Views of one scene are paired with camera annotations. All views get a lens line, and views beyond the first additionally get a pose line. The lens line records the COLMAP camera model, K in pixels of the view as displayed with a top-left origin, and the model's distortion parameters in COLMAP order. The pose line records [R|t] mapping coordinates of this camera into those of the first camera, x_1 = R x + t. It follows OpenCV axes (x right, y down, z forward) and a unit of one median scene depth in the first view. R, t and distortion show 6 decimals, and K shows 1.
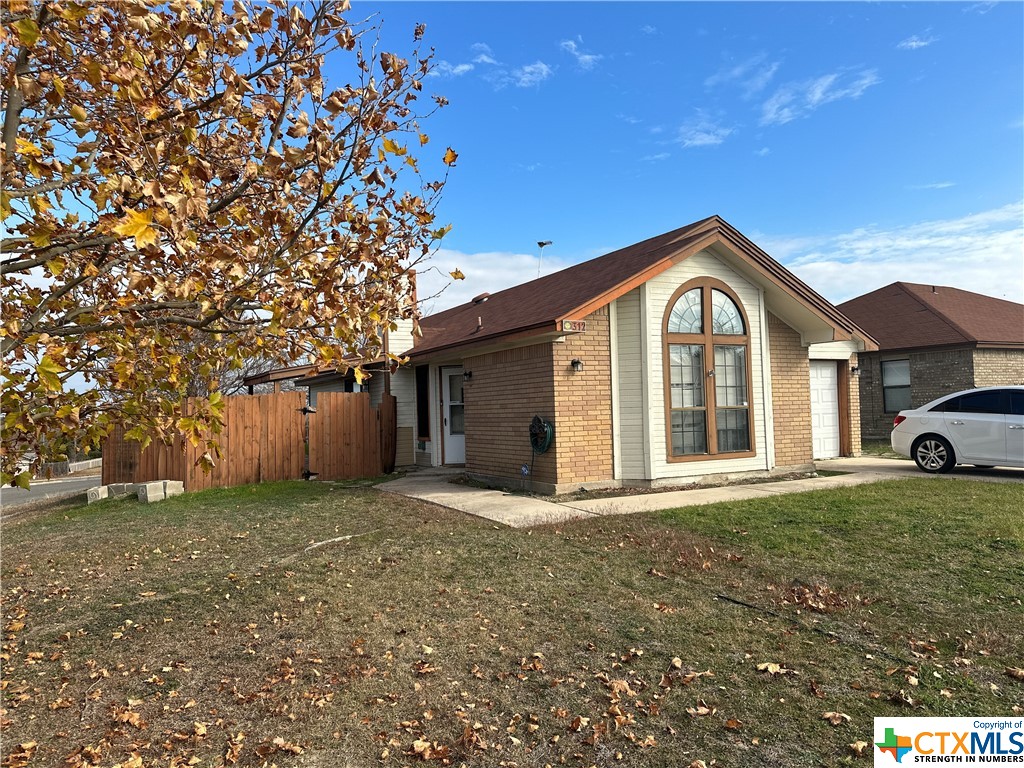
lens RADIAL K [[711.0, 0, 511.9], [0, 711.0, 385.5], [0, 0, 1]] dist [0.041599, -0.047253]
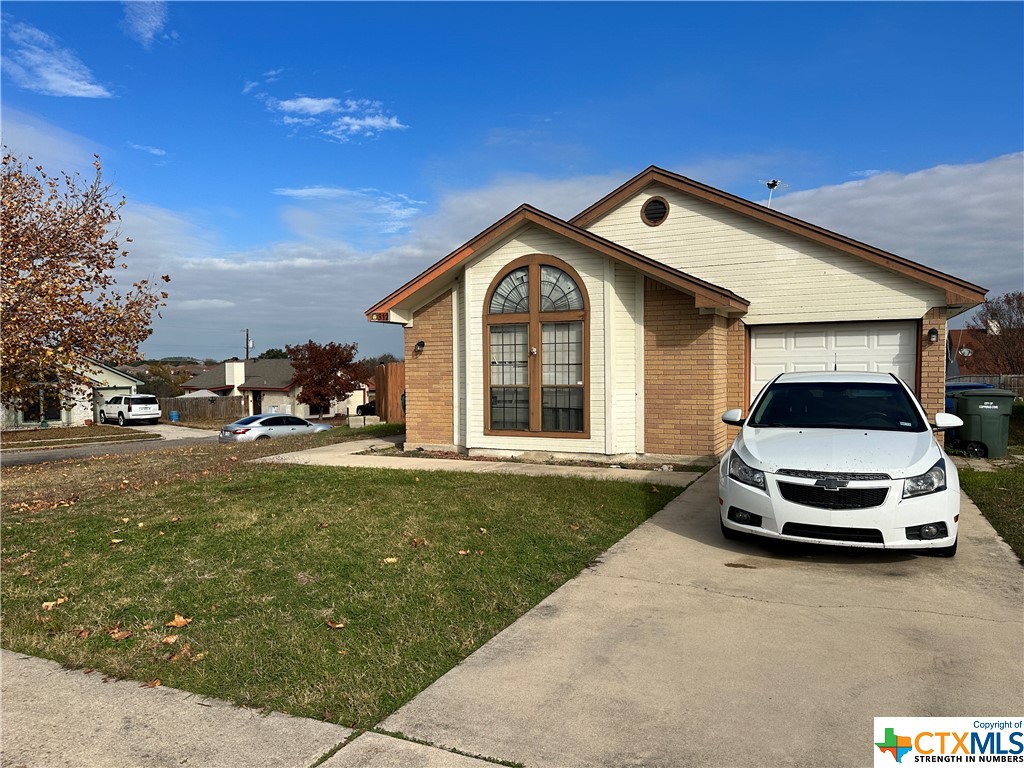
lens RADIAL K [[711.0, 0, 512.3], [0, 711.0, 383.4], [0, 0, 1]] dist [0.041599, -0.047253]
pose [[0.611574, 0.042133, -0.790064, 1.075682], [0.022946, 0.997216, 0.070943, -0.044769], [0.790854, -0.061516, 0.608905, 0.371066]]
